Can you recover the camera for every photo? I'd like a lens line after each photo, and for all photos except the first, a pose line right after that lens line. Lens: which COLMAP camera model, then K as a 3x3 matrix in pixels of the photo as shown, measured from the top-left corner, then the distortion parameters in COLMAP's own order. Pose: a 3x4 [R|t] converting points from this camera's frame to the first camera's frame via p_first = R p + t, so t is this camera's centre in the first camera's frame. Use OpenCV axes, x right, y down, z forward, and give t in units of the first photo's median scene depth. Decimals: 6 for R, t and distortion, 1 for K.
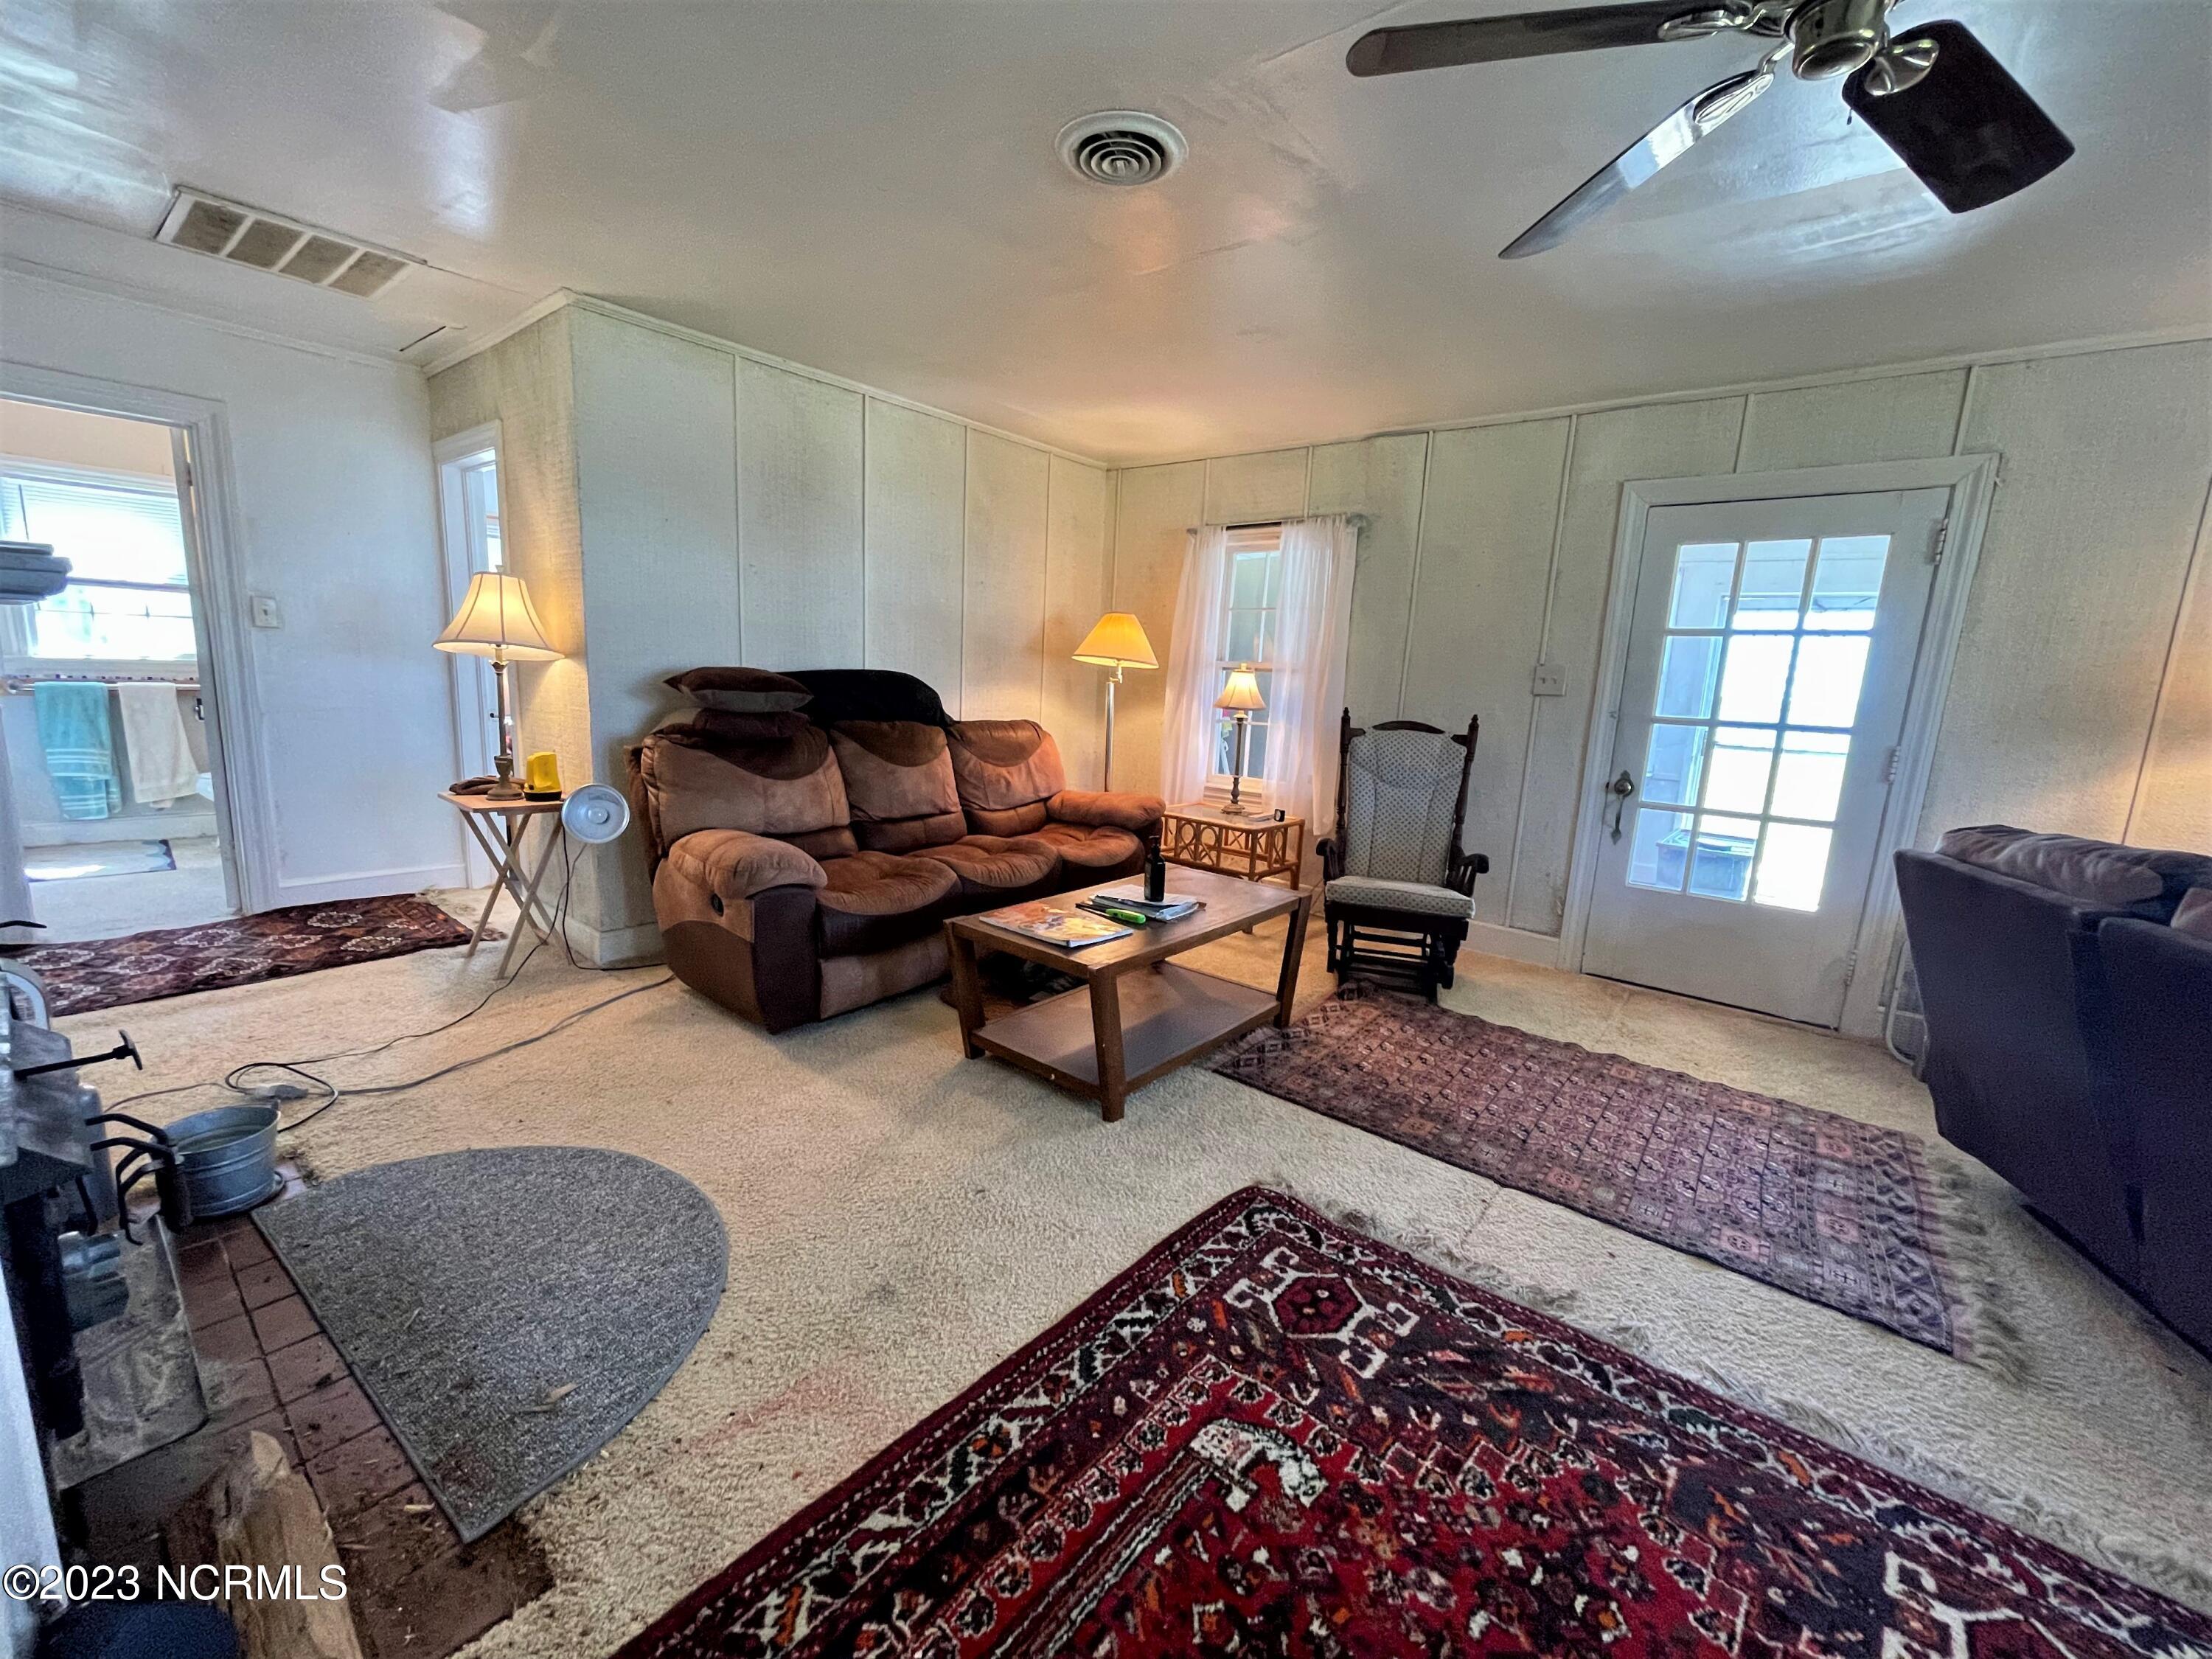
lens RADIAL K [[888.5, 0, 1113.2], [0, 888.5, 824.7], [0, 0, 1]] dist [-0.004107, -0.000558]
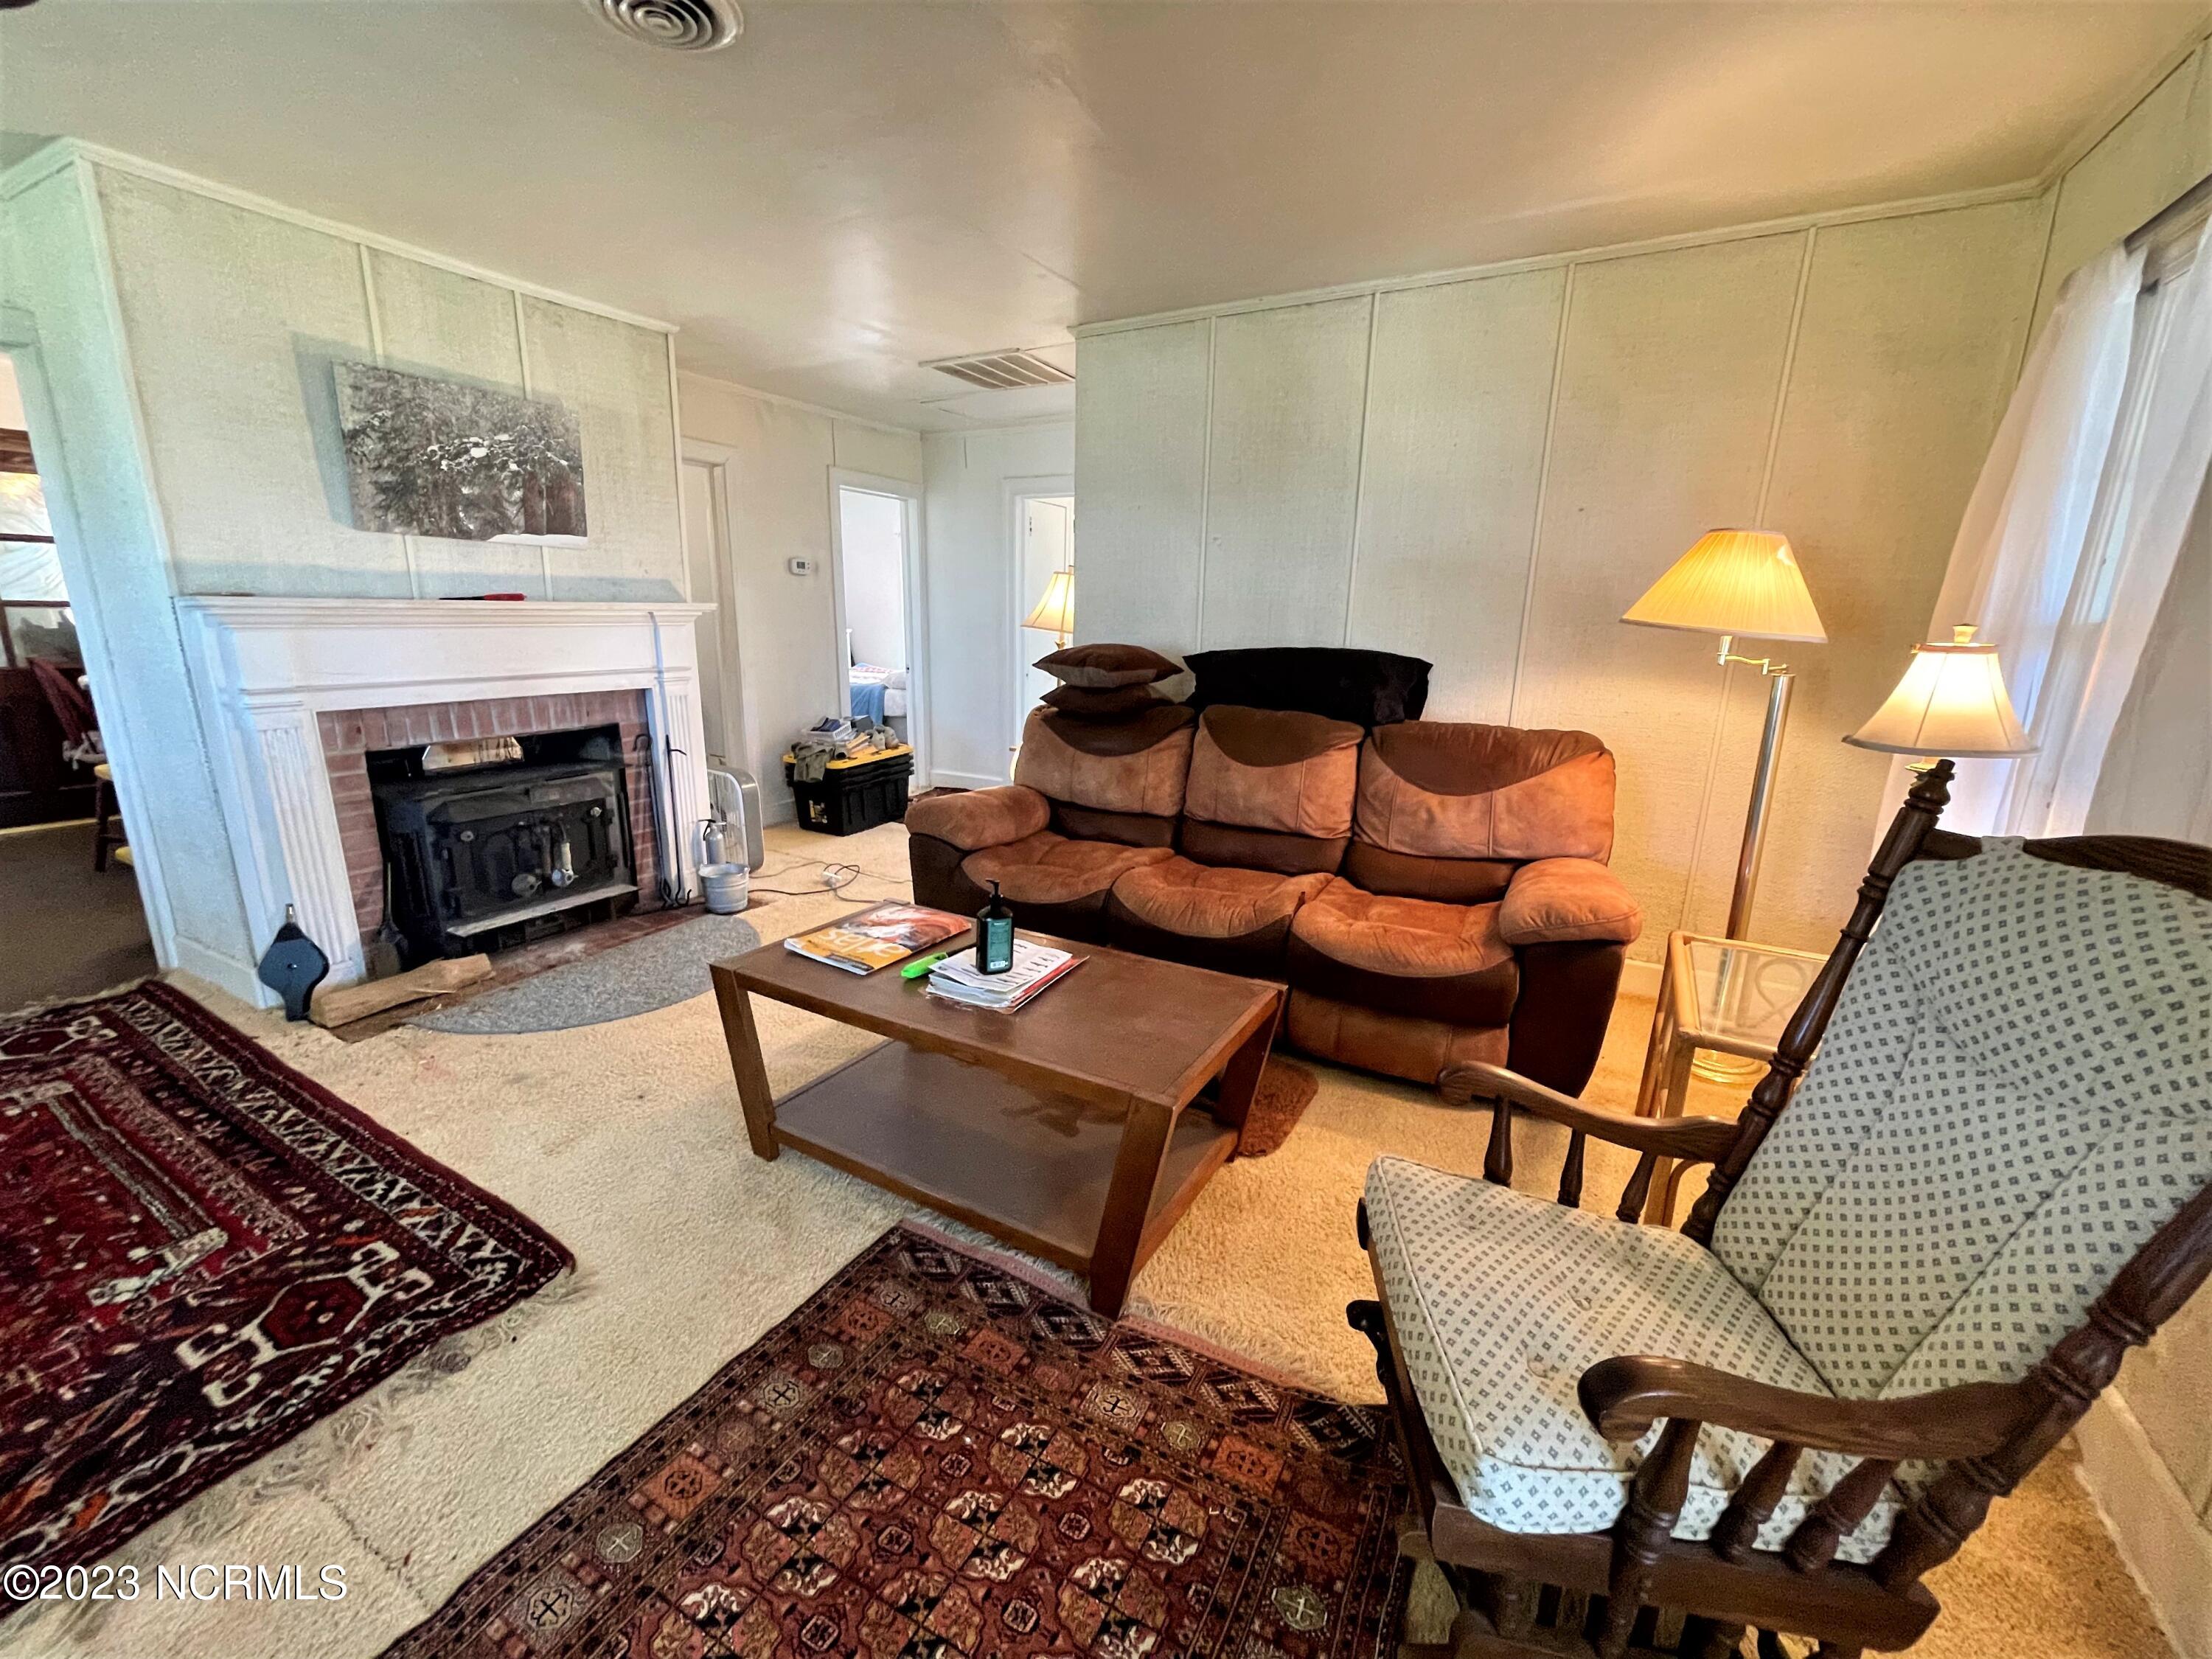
lens RADIAL K [[888.5, 0, 1111.1], [0, 888.5, 830.9], [0, 0, 1]] dist [-0.004107, -0.000558]
pose [[0.183569, 0.193954, -0.963683, 1.049819], [-0.184693, 0.969688, 0.159981, -0.219118], [0.965500, 0.148617, 0.213827, 1.372235]]
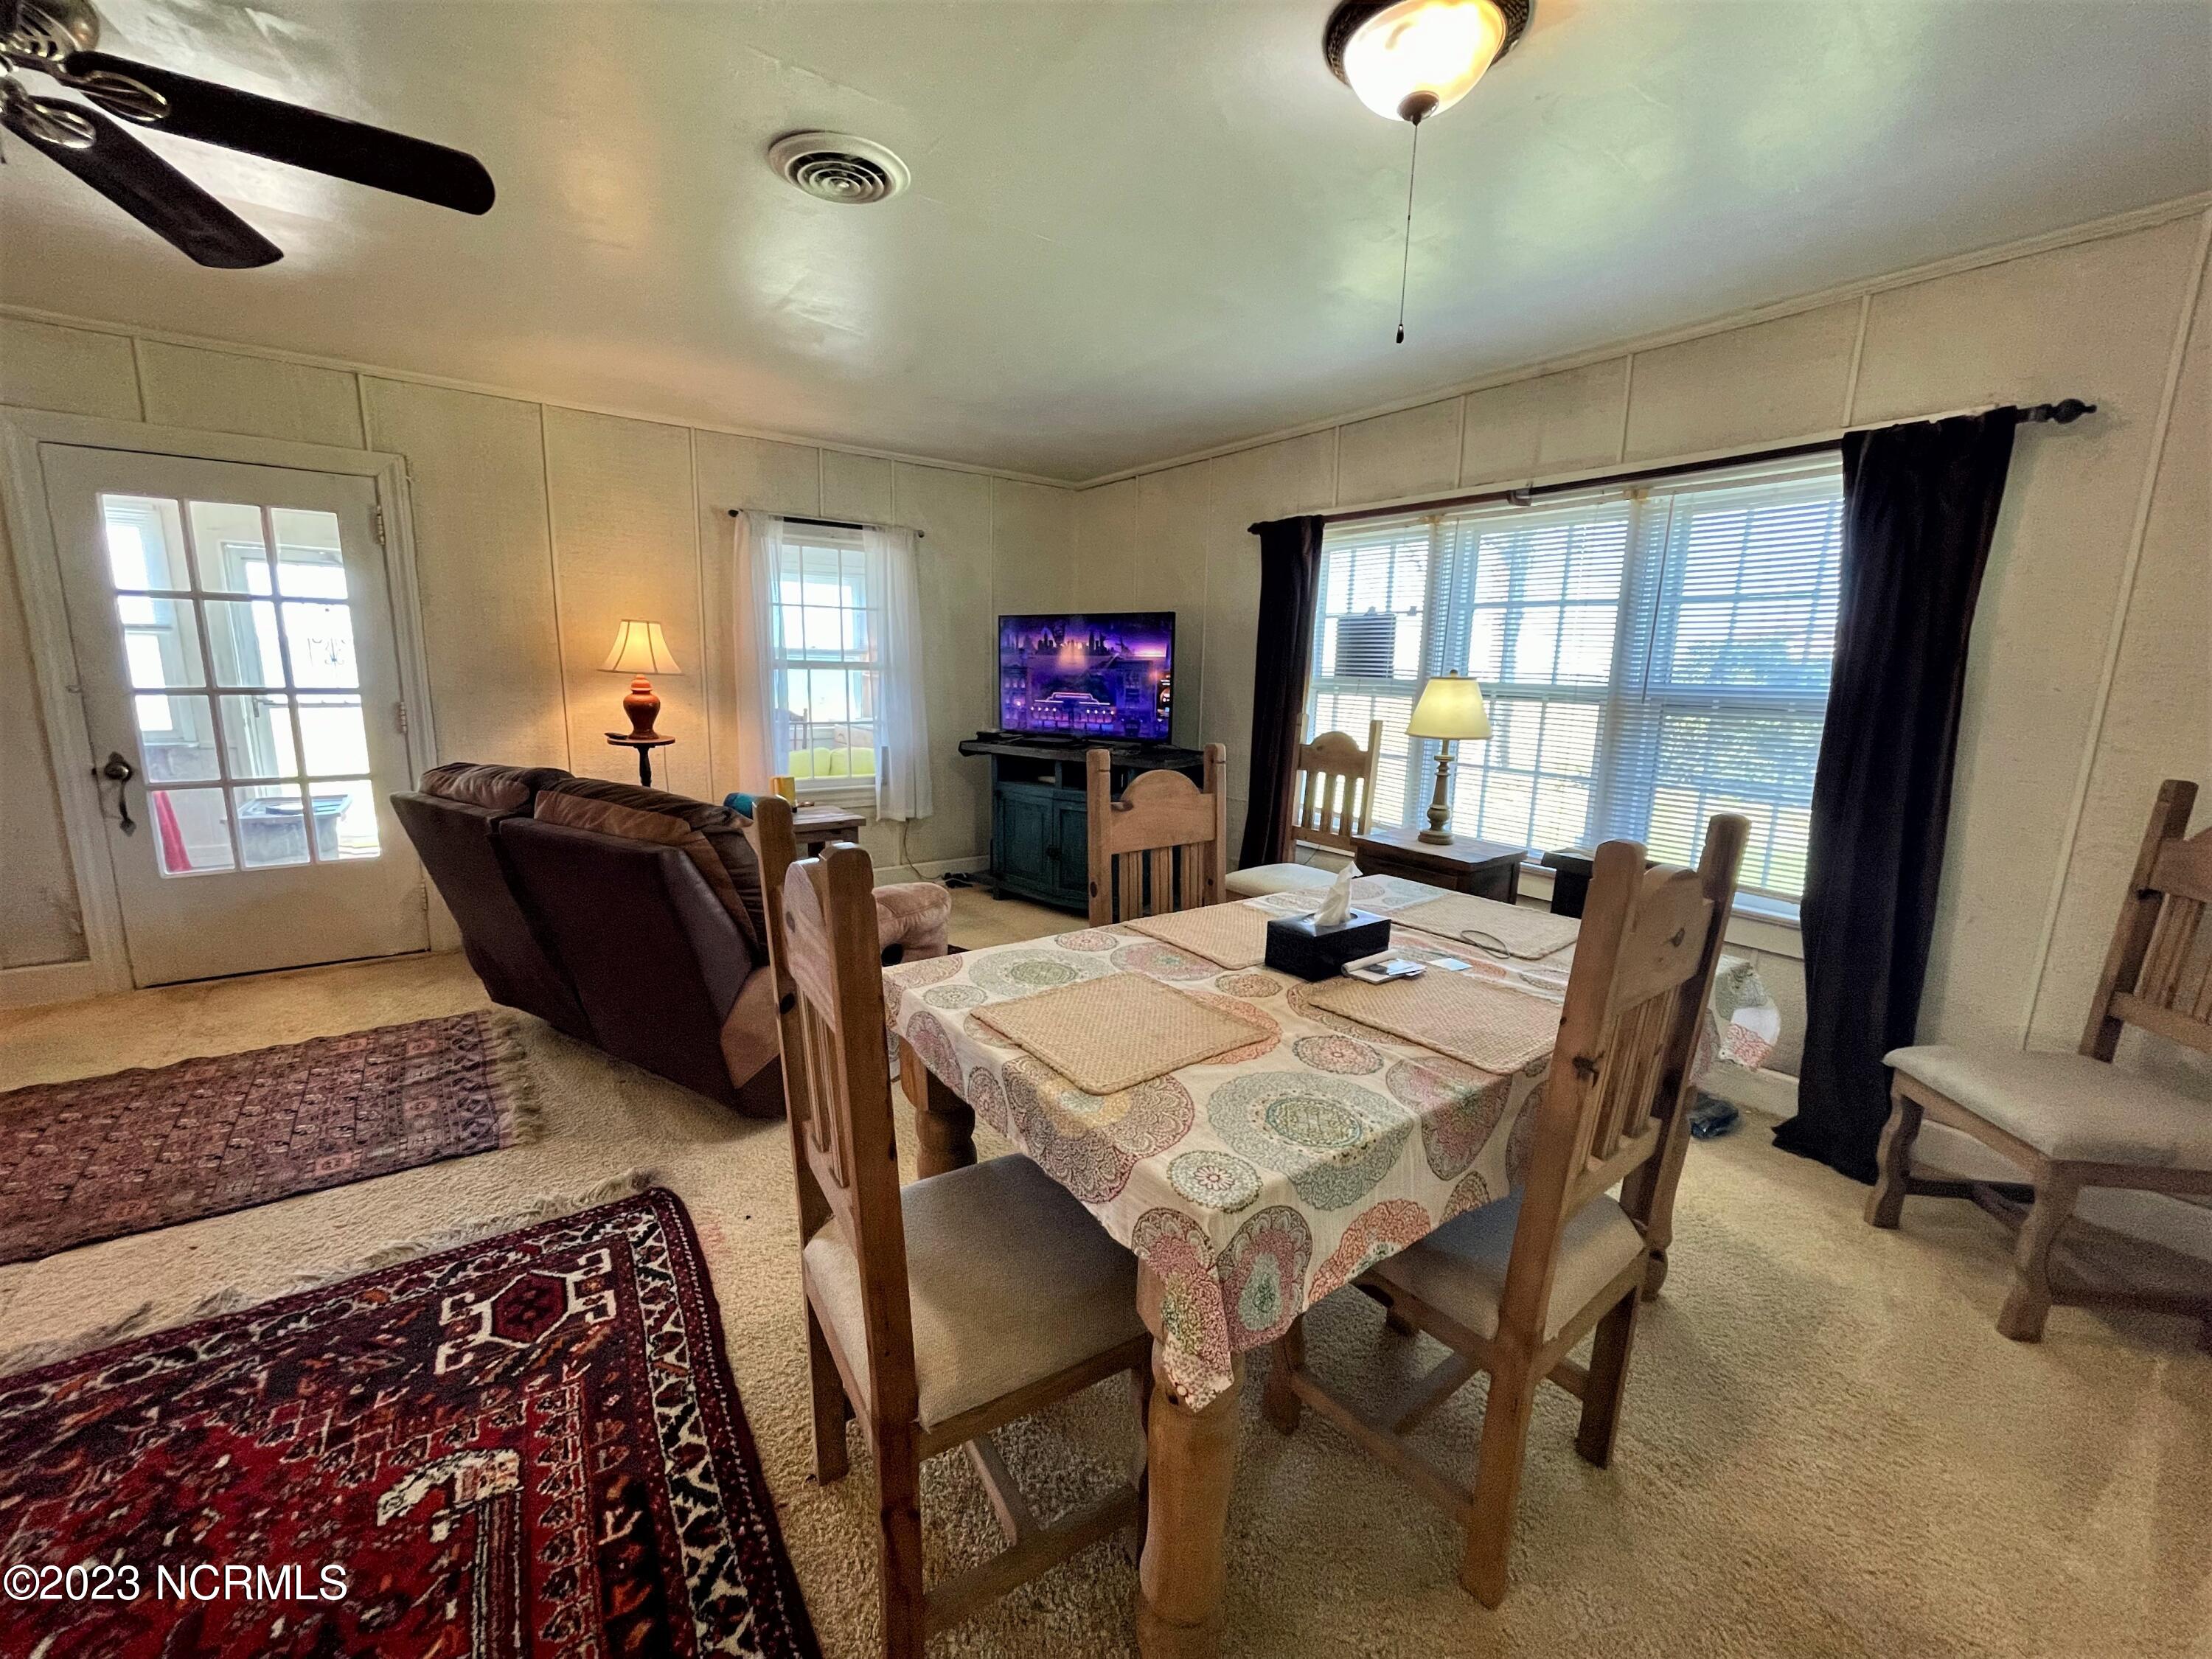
lens RADIAL K [[888.5, 0, 1105.3], [0, 888.5, 830.1], [0, 0, 1]] dist [-0.004107, -0.000558]
pose [[0.262124, -0.219615, 0.939713, -0.000225], [0.151925, 0.971010, 0.184551, 0.001715], [-0.953000, 0.094391, 0.287890, -0.298512]]
